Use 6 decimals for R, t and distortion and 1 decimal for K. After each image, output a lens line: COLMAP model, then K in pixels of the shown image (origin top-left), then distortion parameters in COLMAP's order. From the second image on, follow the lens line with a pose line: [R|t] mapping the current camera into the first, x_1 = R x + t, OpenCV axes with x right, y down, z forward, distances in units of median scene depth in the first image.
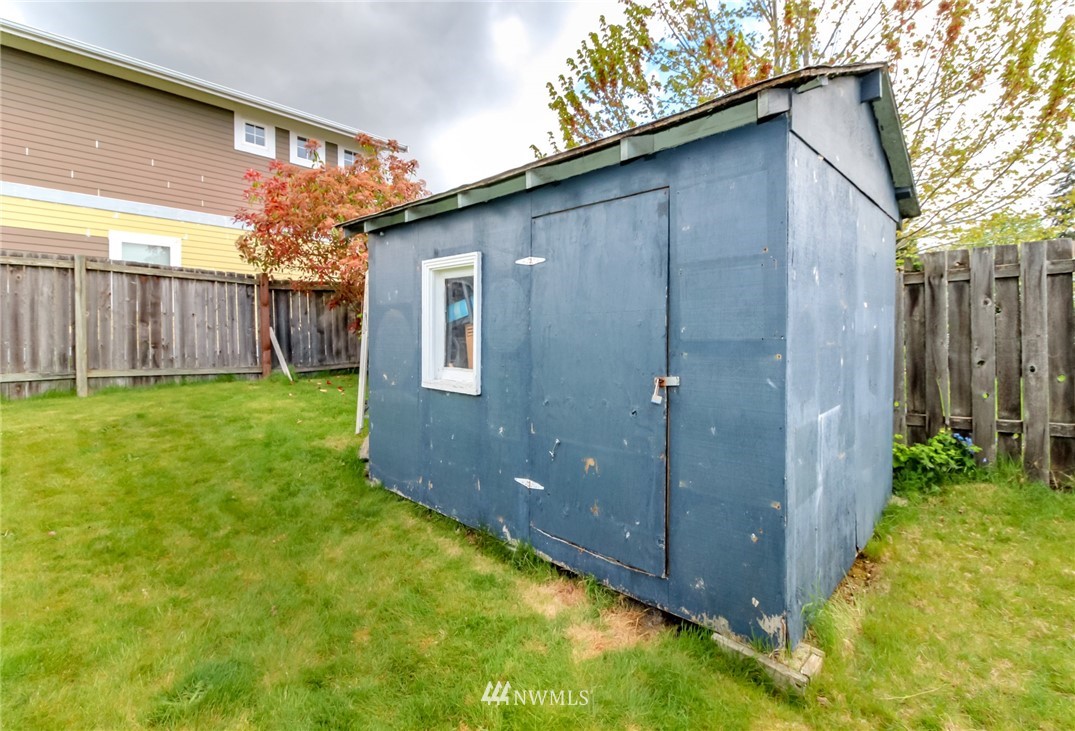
lens RADIAL K [[501.2, 0, 538.1], [0, 501.2, 340.5], [0, 0, 1]] dist [-0.004515, -0.001141]
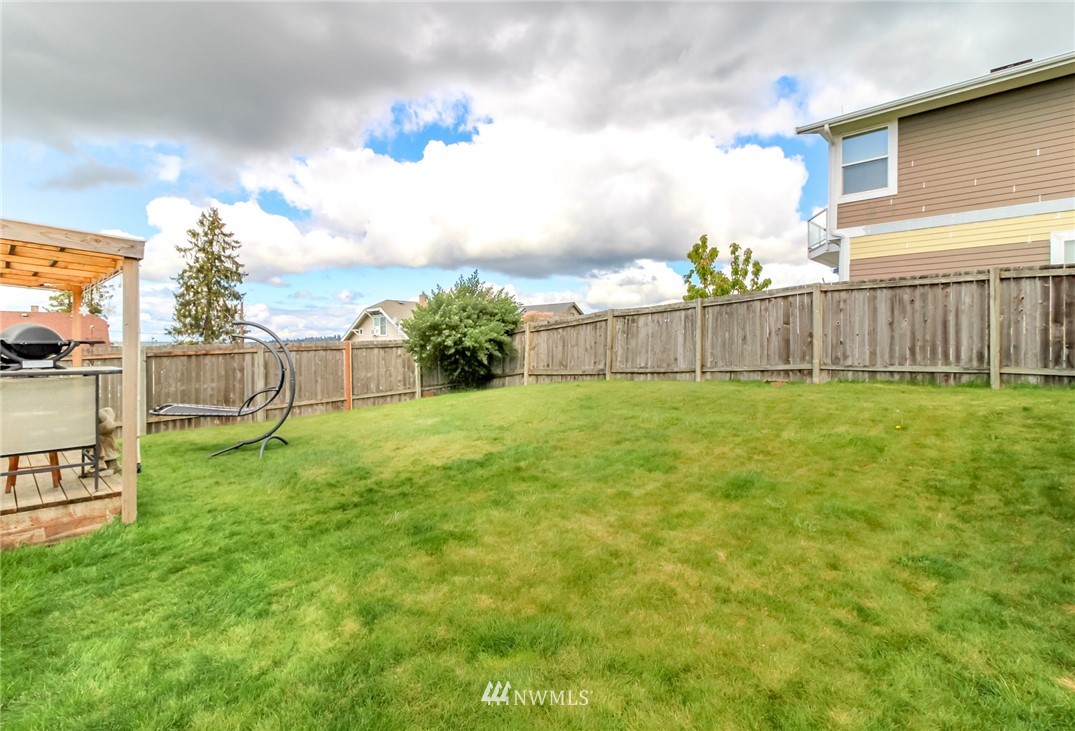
lens RADIAL K [[501.2, 0, 538.1], [0, 501.2, 340.5], [0, 0, 1]] dist [-0.004515, -0.001141]
pose [[-0.006582, -0.002486, -0.999975, 0.256899], [0.000945, 0.999996, -0.002493, 0.001123], [0.999978, -0.000961, -0.006579, -0.057827]]
